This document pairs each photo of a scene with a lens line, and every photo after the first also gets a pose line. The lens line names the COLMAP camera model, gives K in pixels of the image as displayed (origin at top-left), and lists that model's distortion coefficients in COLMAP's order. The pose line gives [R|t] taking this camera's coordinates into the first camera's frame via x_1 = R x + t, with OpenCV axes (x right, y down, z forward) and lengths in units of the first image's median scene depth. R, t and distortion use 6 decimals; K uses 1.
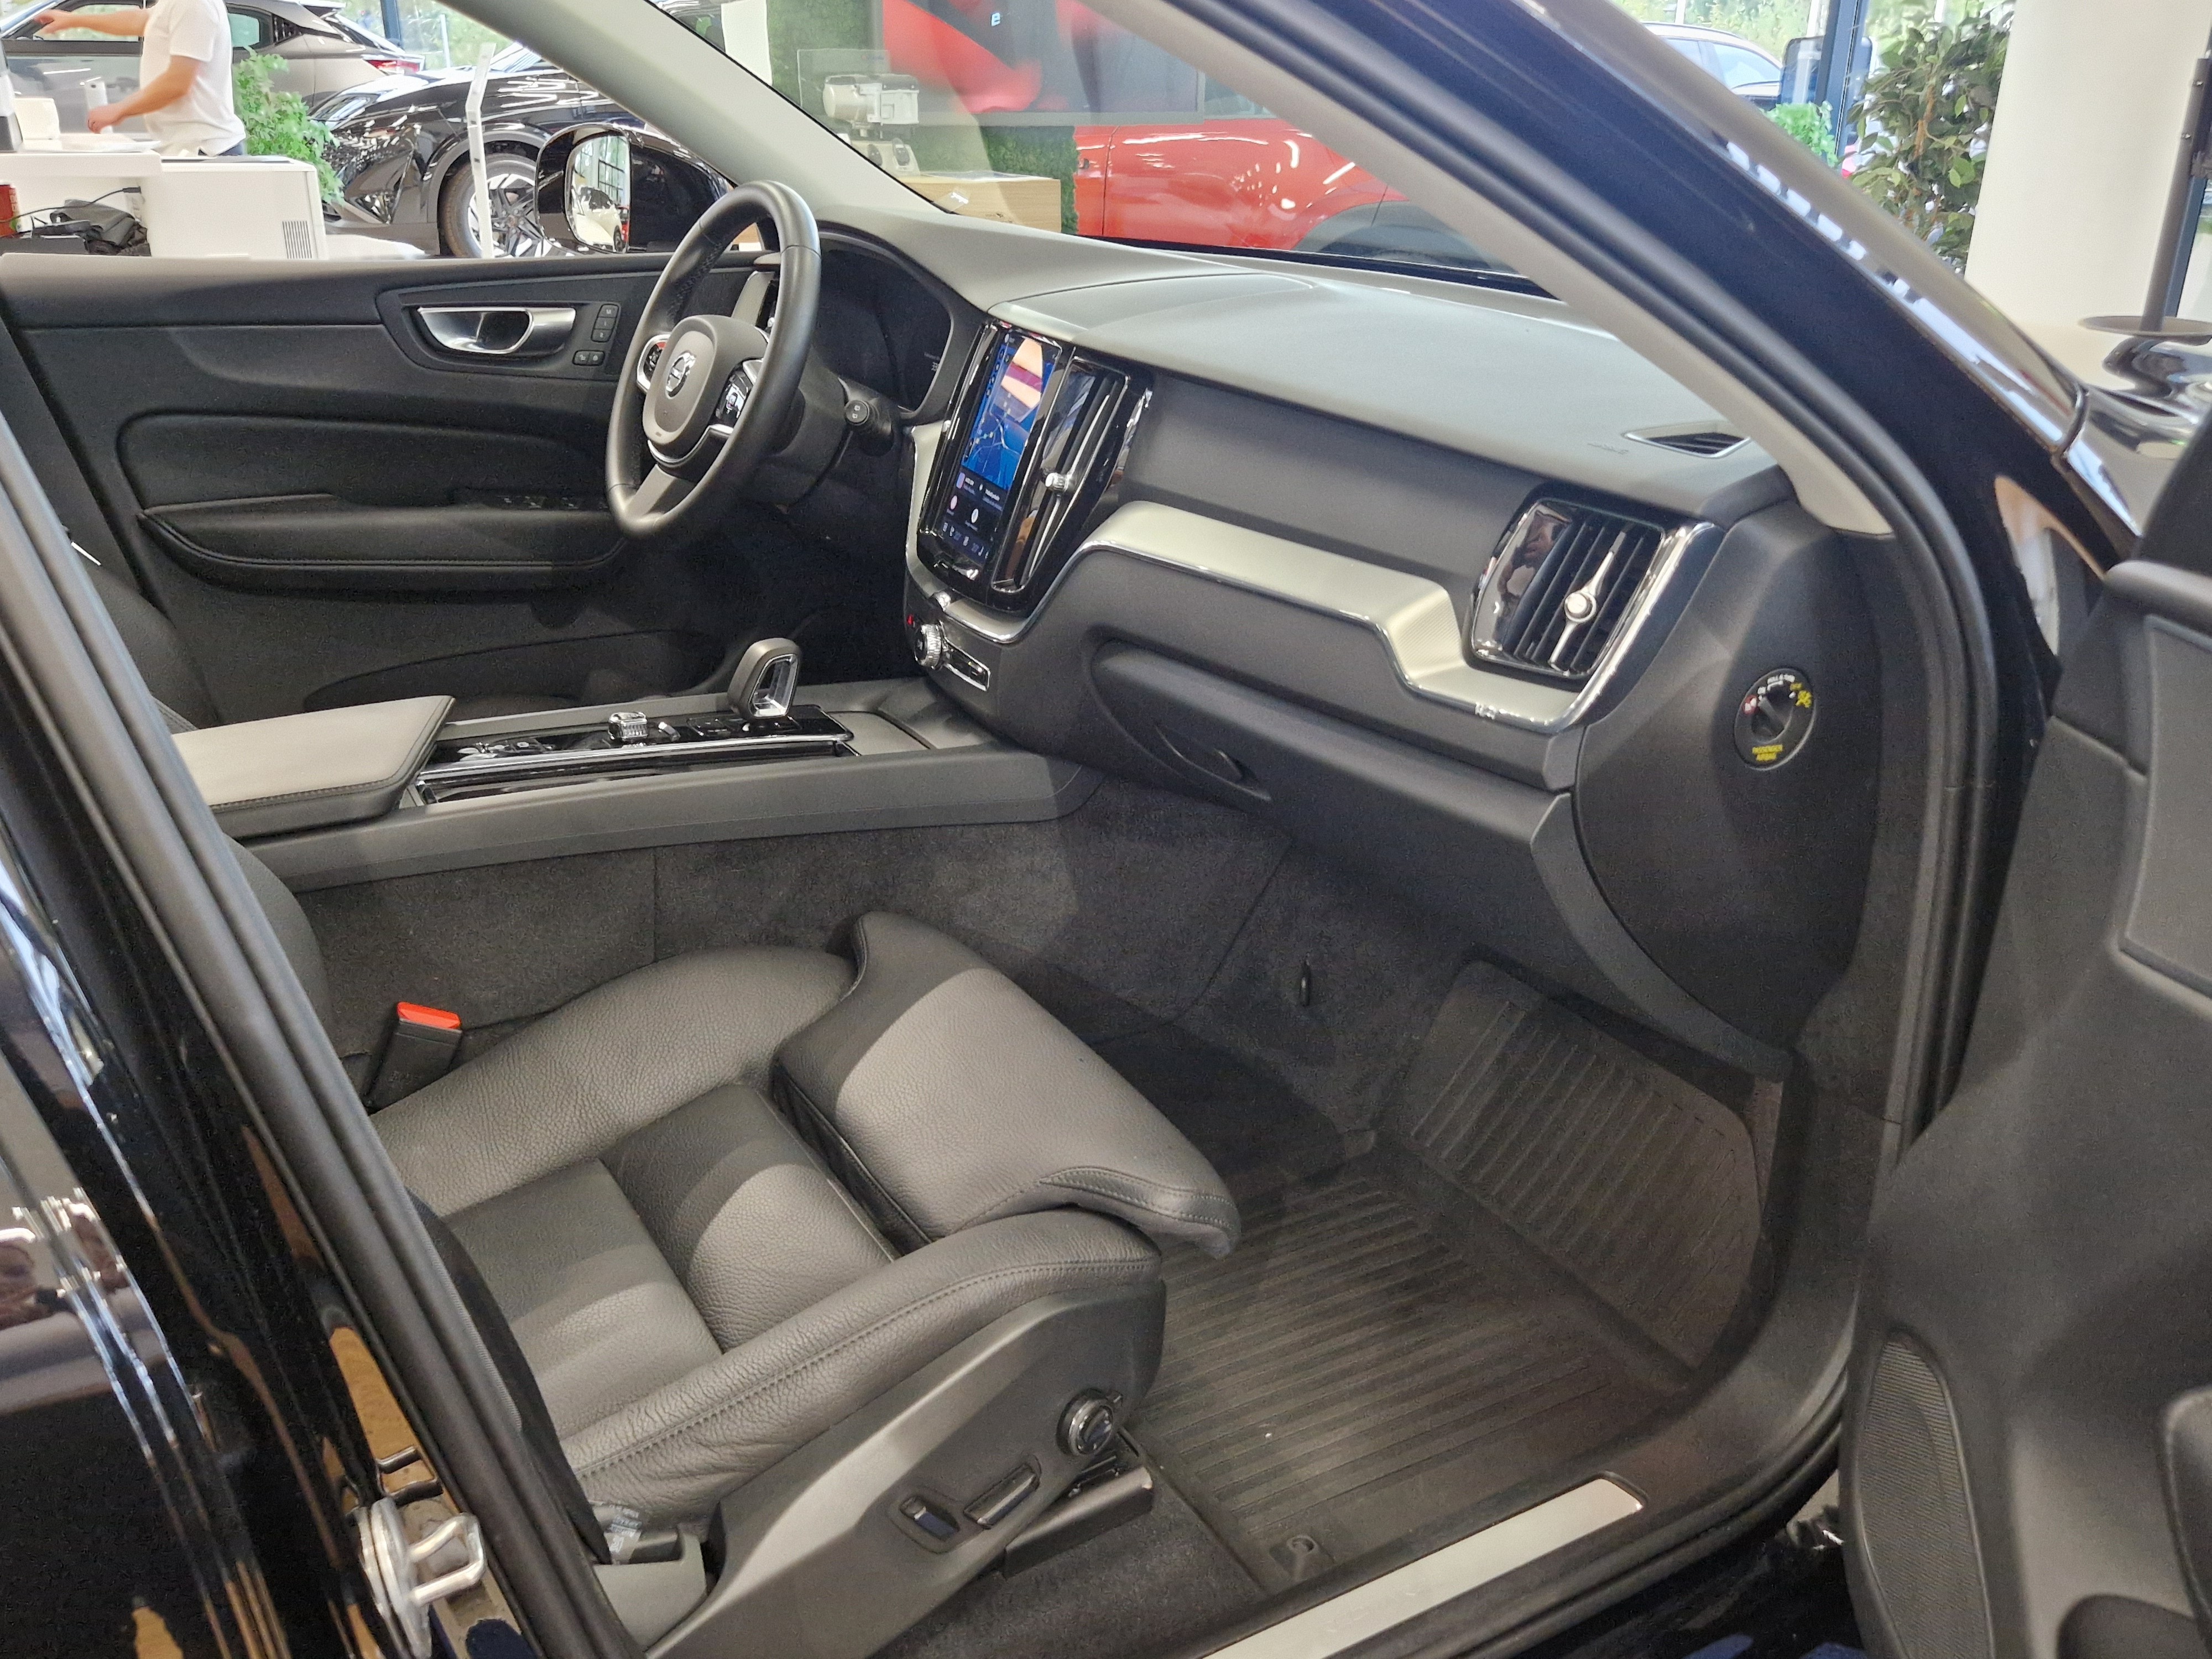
lens RADIAL K [[1913.5, 0, 1106.0], [0, 1913.5, 829.5], [0, 0, 1]] dist [0.053516, -0.025577]
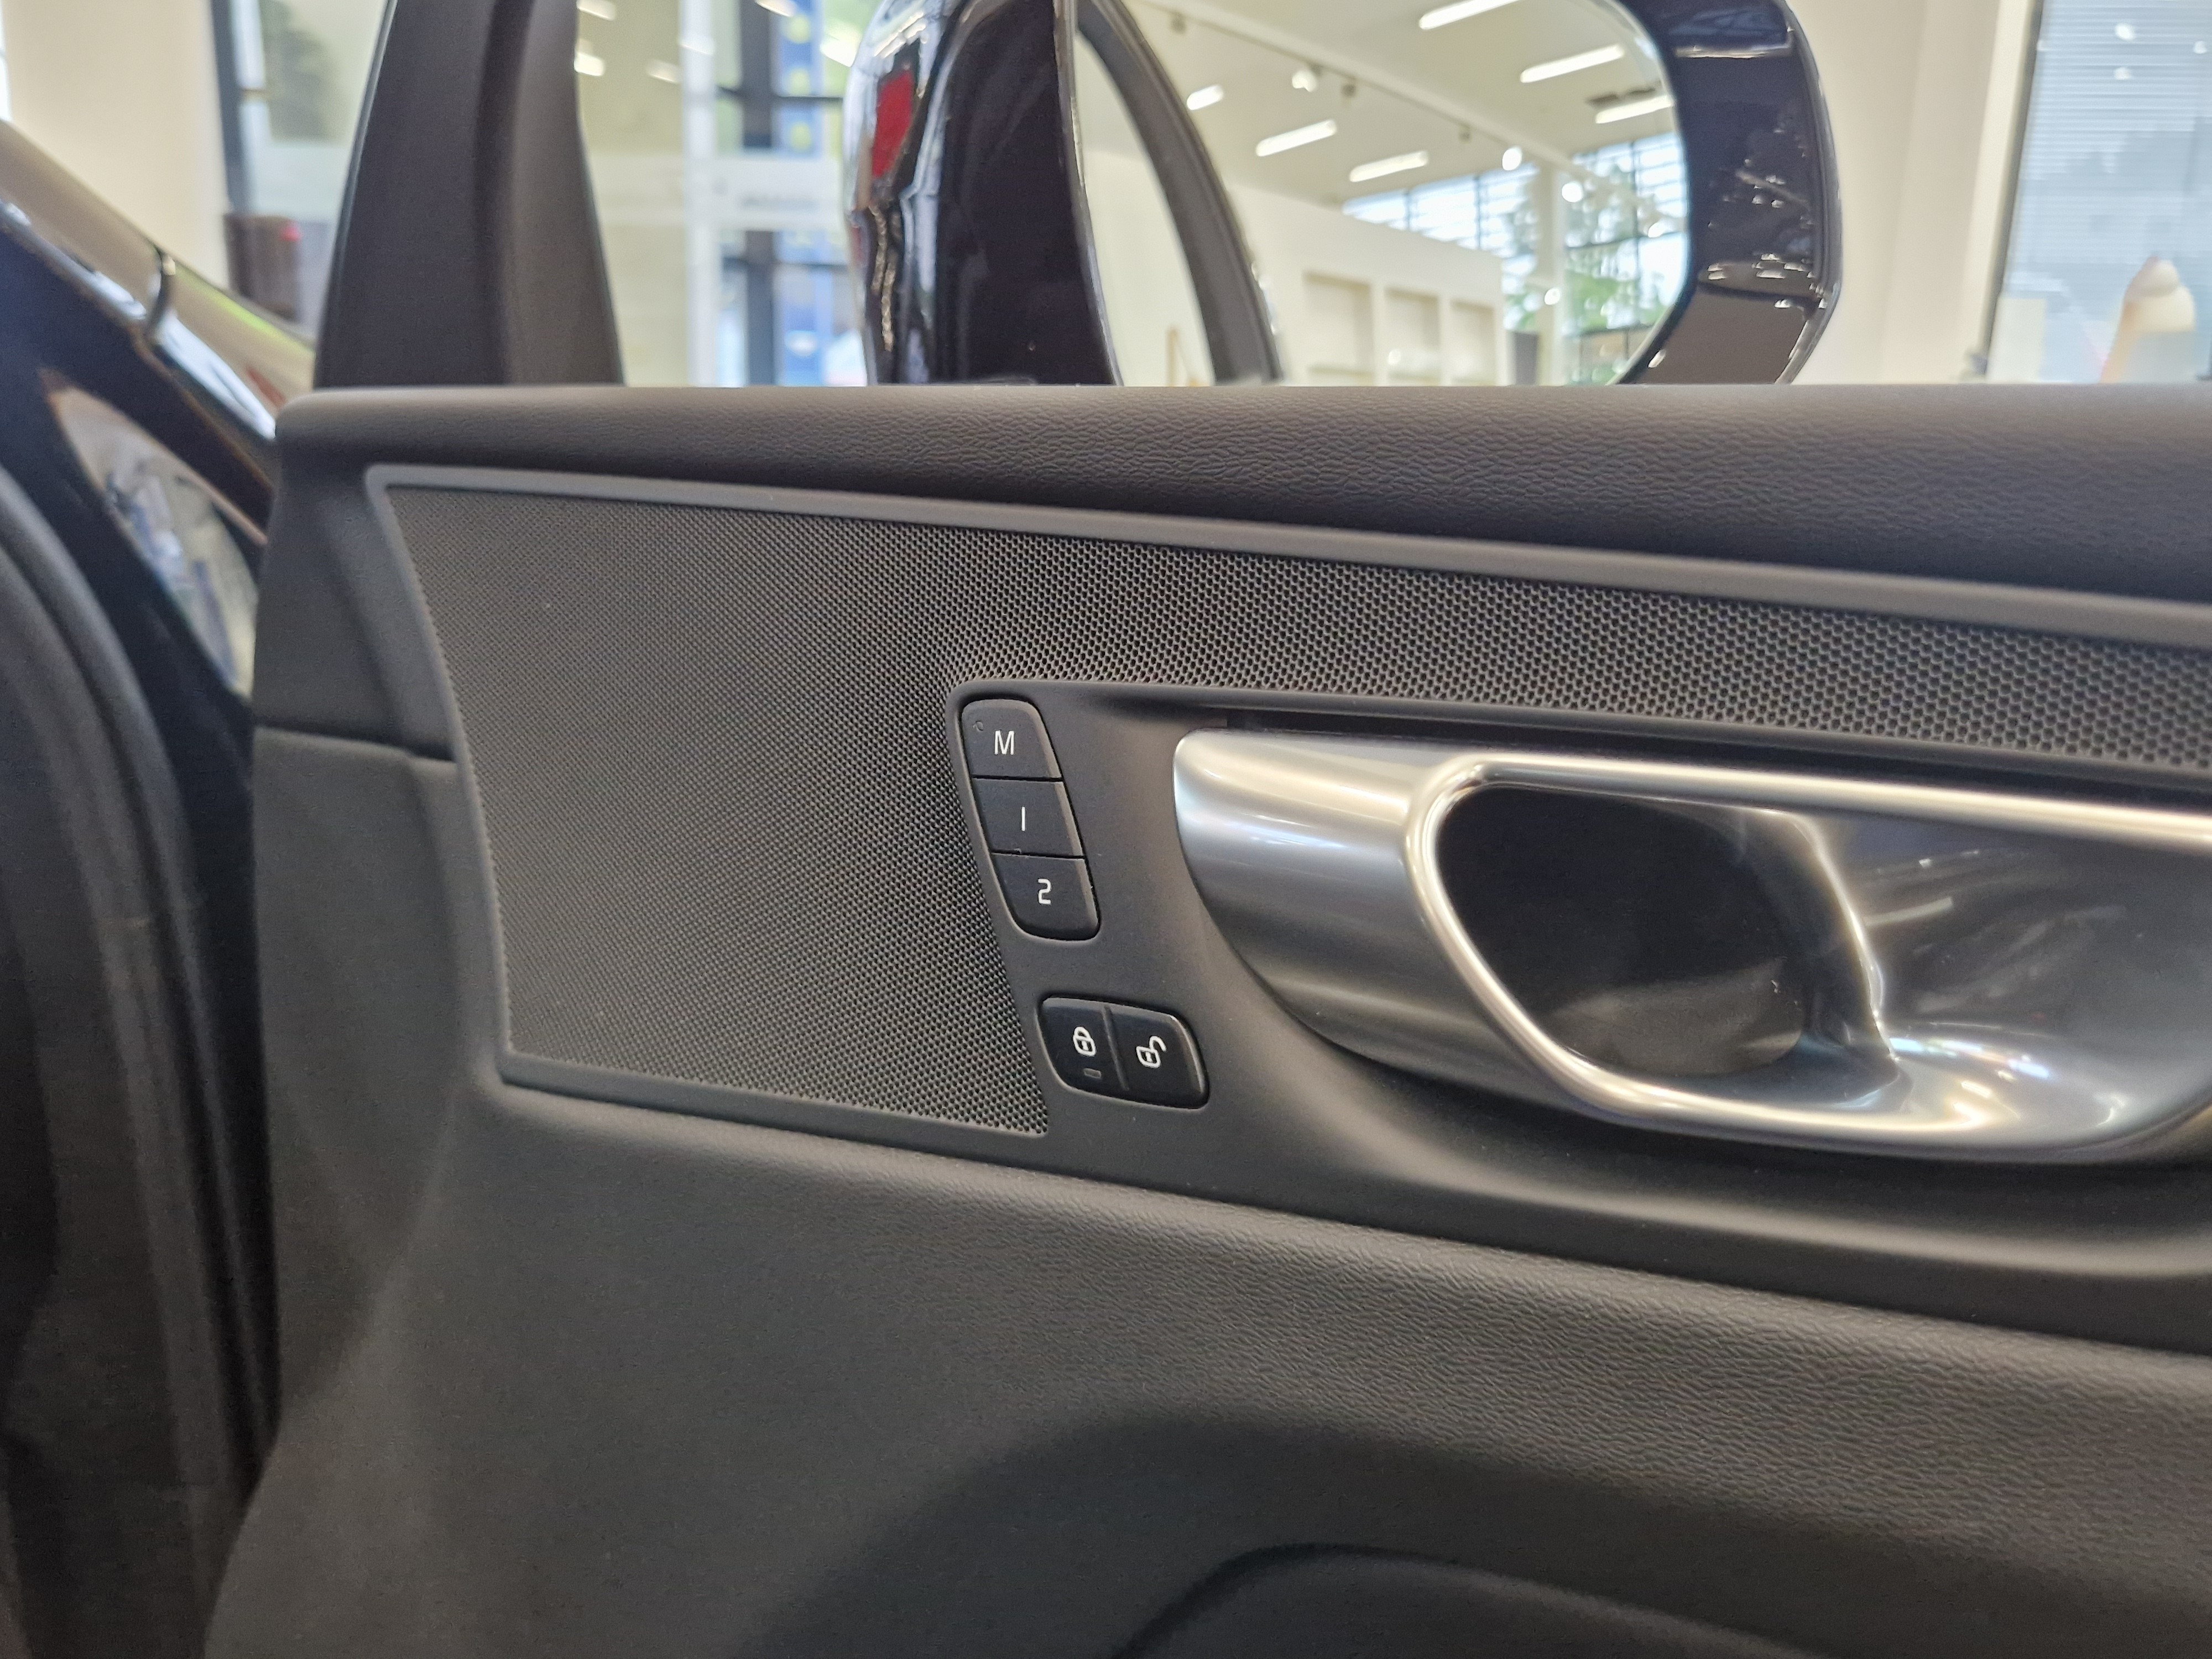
lens RADIAL K [[1913.5, 0, 1106.0], [0, 1913.5, 829.5], [0, 0, 1]] dist [0.053516, -0.025577]
pose [[0.628832, -0.191815, 0.753510, 0.234188], [0.273619, 0.961697, 0.016466, 0.030797], [-0.727807, 0.195821, 0.657230, 0.497682]]
